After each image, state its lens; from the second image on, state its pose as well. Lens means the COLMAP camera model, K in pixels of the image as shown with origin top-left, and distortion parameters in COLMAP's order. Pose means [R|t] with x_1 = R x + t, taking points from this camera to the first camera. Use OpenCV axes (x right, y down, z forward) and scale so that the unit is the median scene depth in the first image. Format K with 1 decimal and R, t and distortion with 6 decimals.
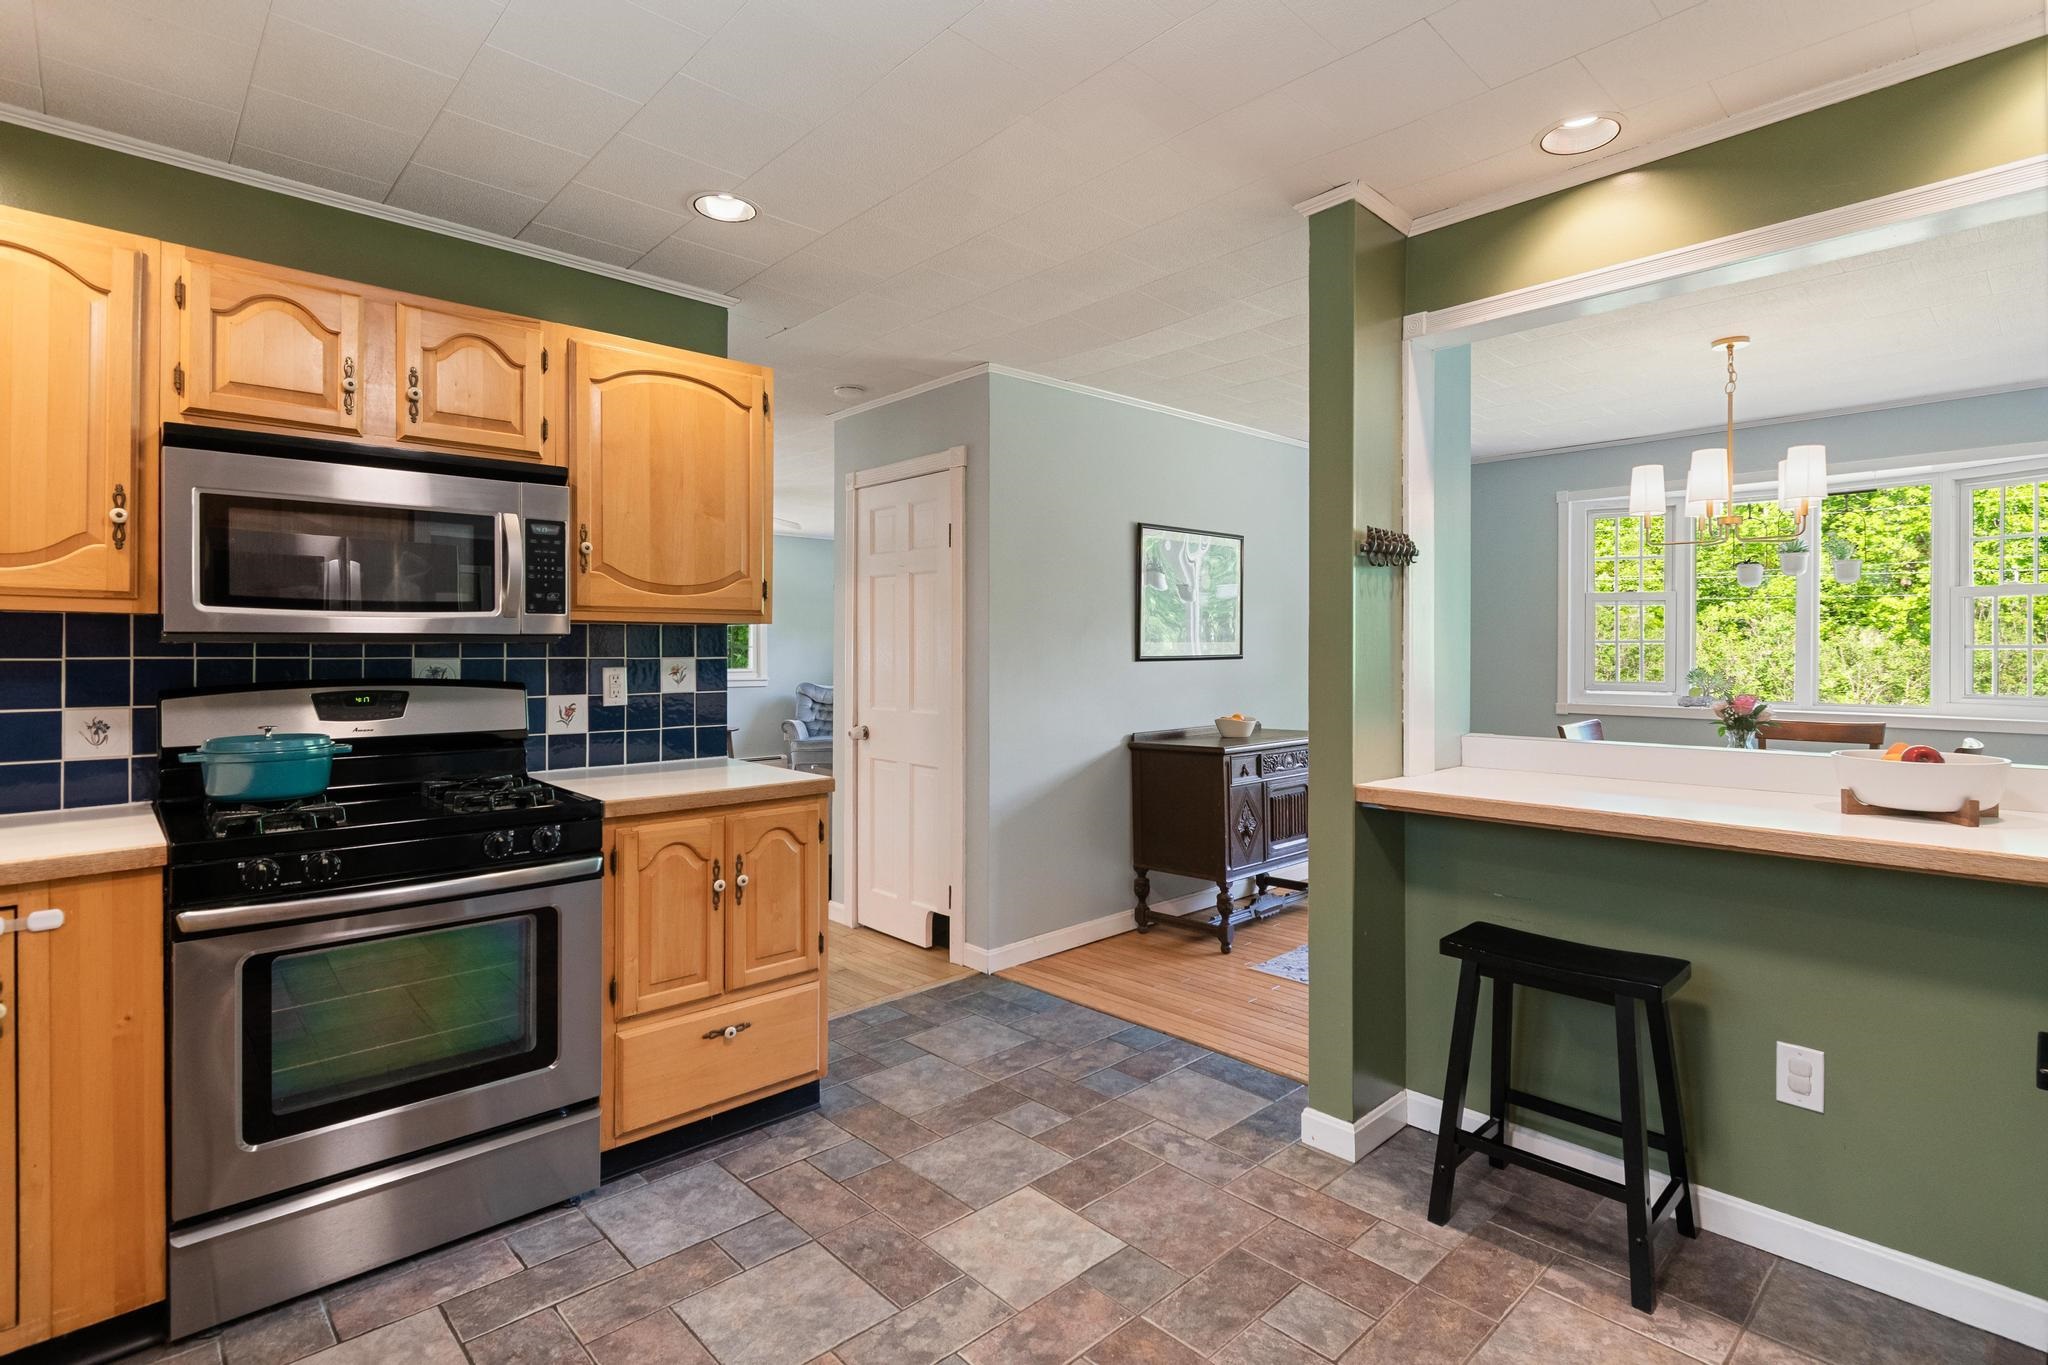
lens RADIAL K [[996.1, 0, 1030.5], [0, 996.1, 653.8], [0, 0, 1]] dist [0.010335, -0.000197]
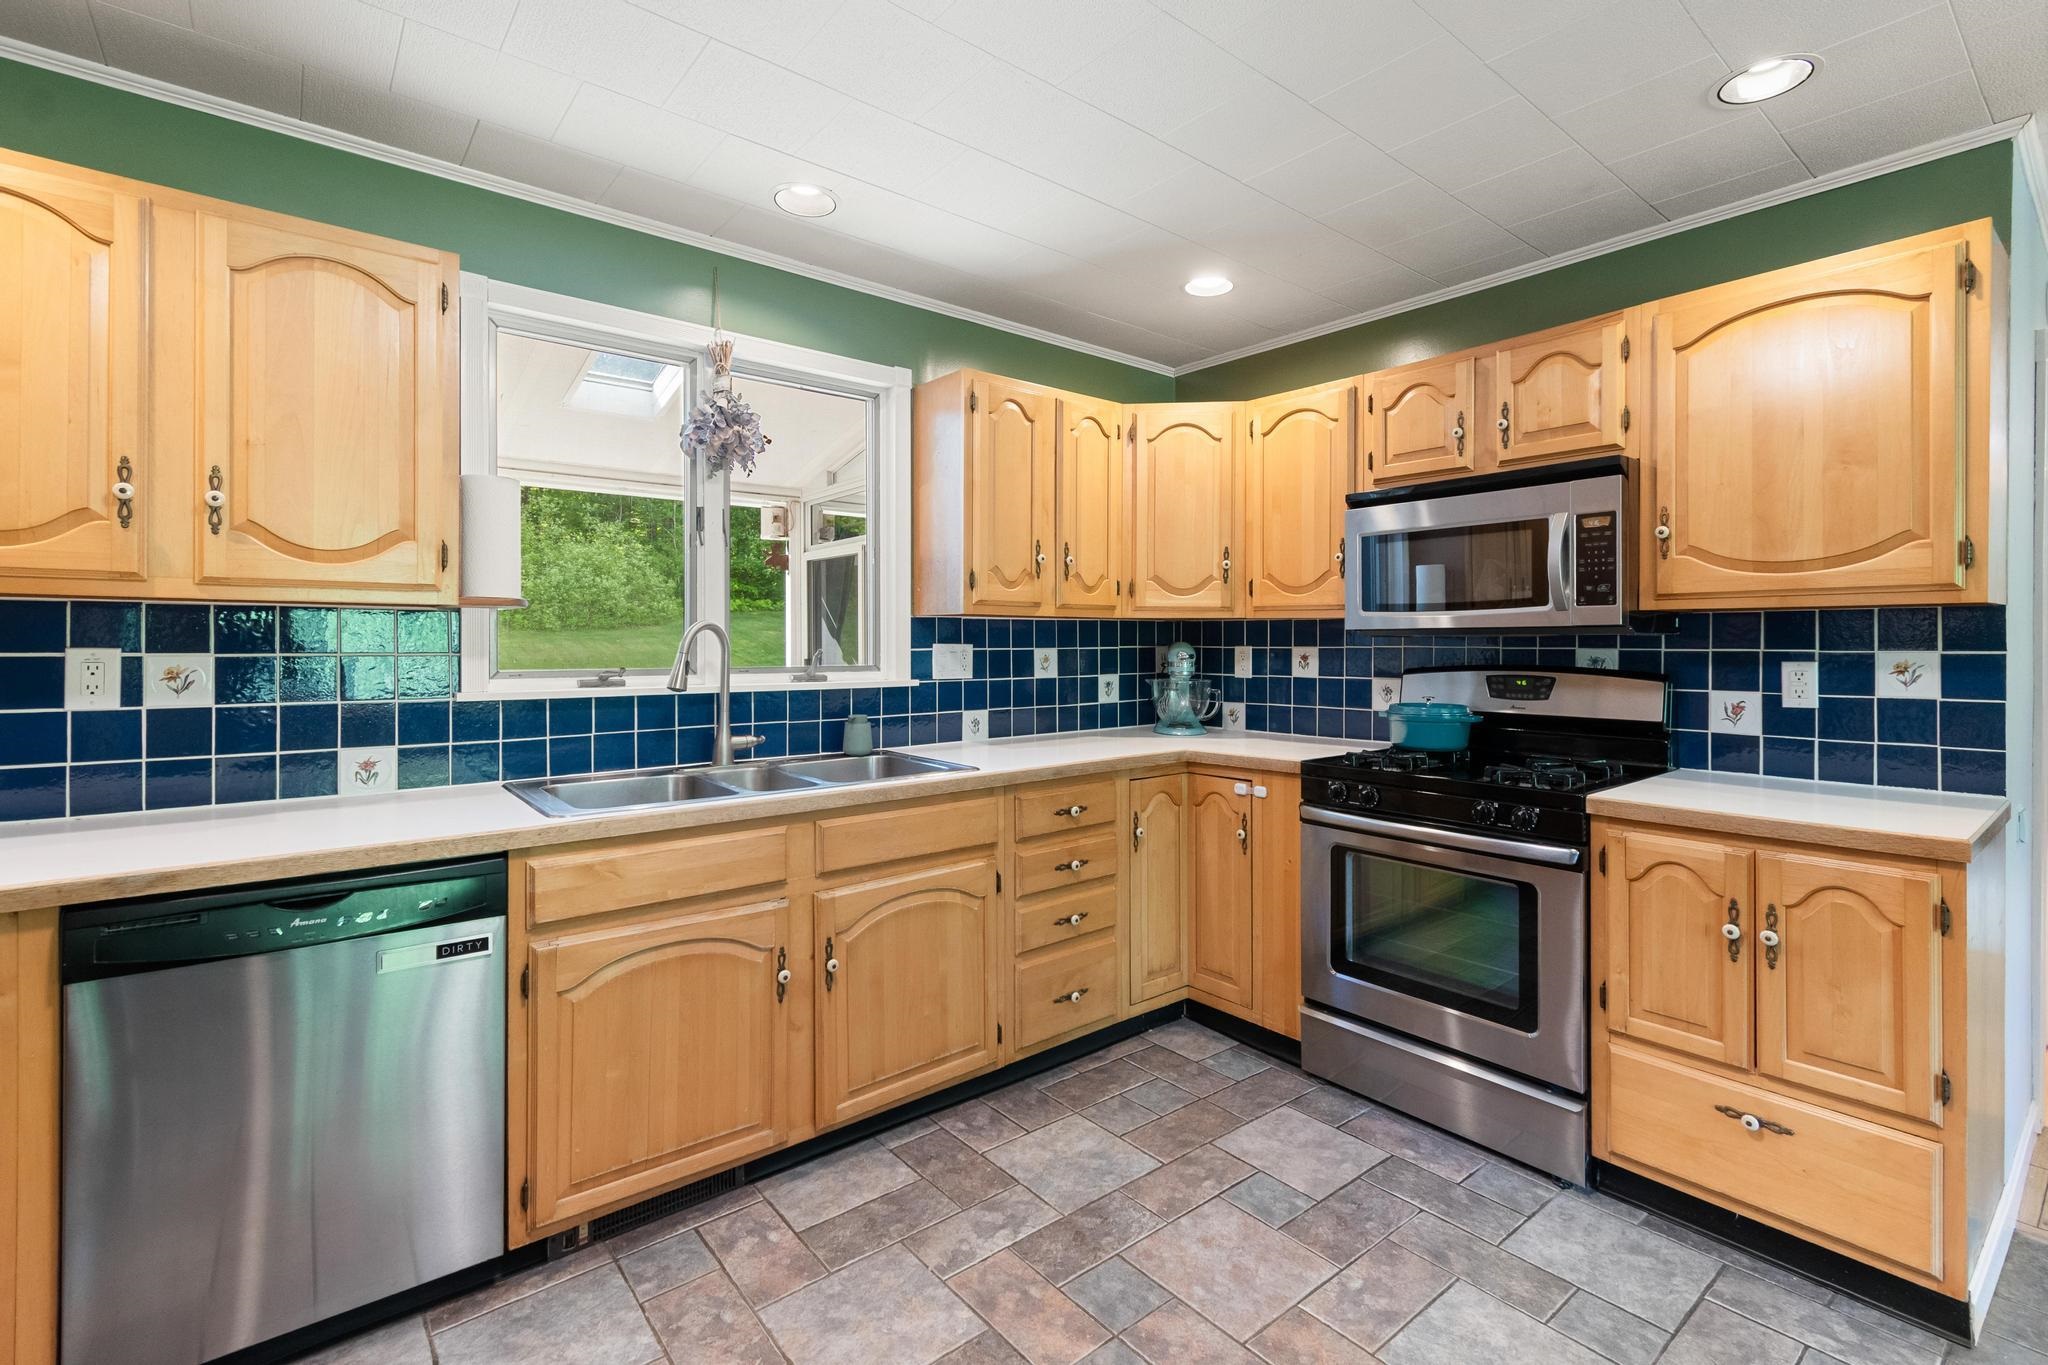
lens RADIAL K [[927.3, 0, 1030.5], [0, 927.3, 646.7], [0, 0, 1]] dist [0.000751, -0.000648]
pose [[-0.070497, 0.004033, -0.997504, 0.488863], [-0.004444, 0.999981, 0.004357, 0.000243], [0.997502, 0.004740, -0.070478, 0.493749]]
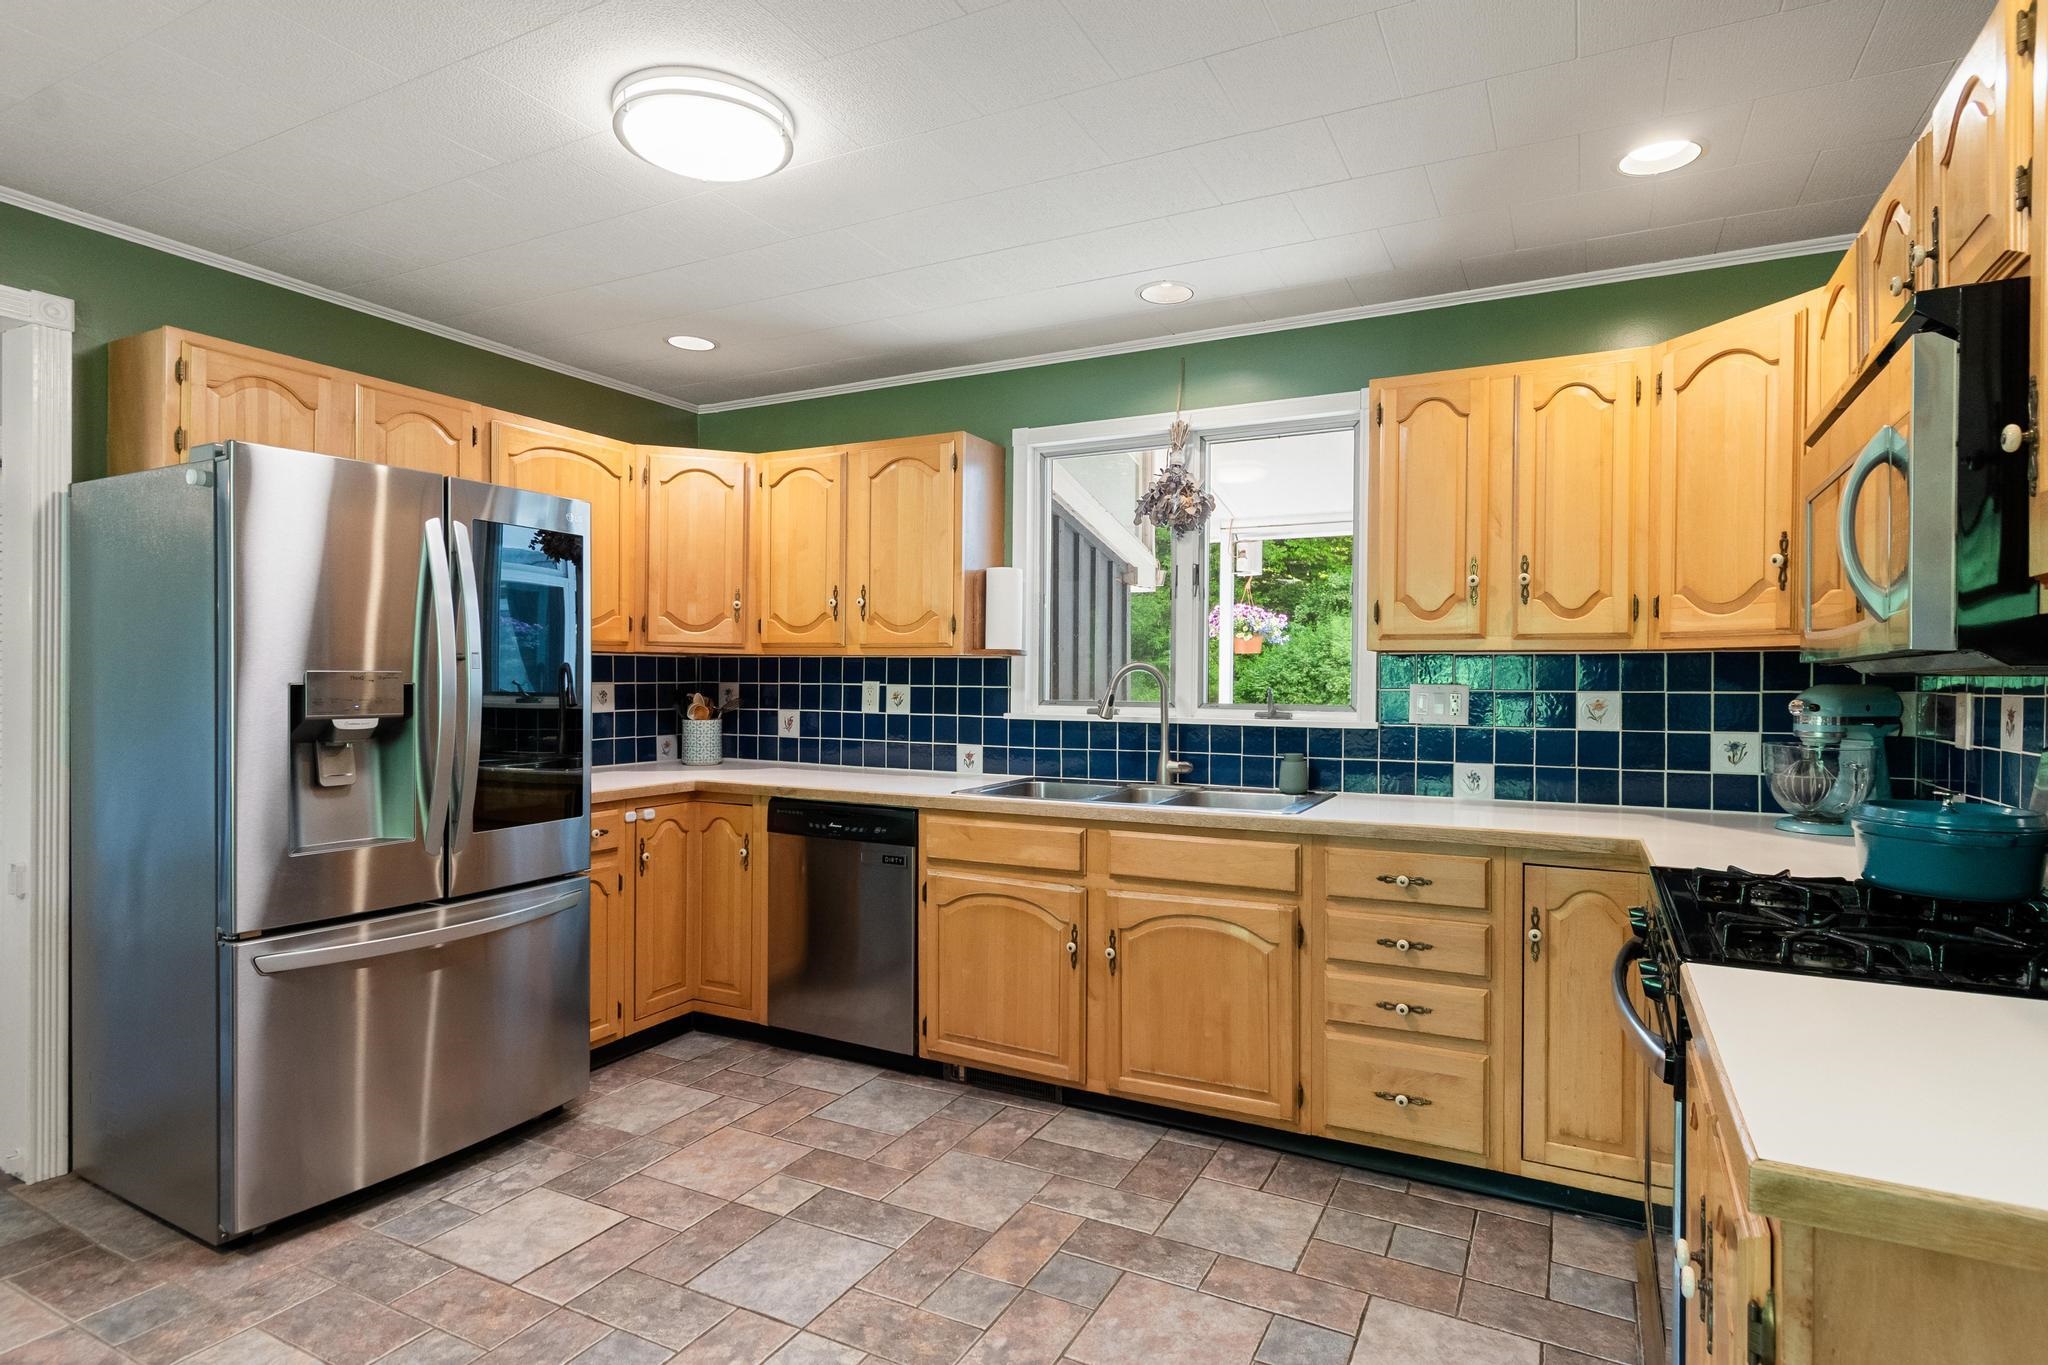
lens RADIAL K [[1049.3, 0, 1032.7], [0, 1049.3, 687.2], [0, 0, 1]] dist [0.000227, 0.000269]
pose [[-0.944973, -0.004485, -0.327117, 0.086026], [-0.008832, 0.999891, 0.011804, -0.004412], [0.327029, 0.014043, -0.944910, 1.344047]]
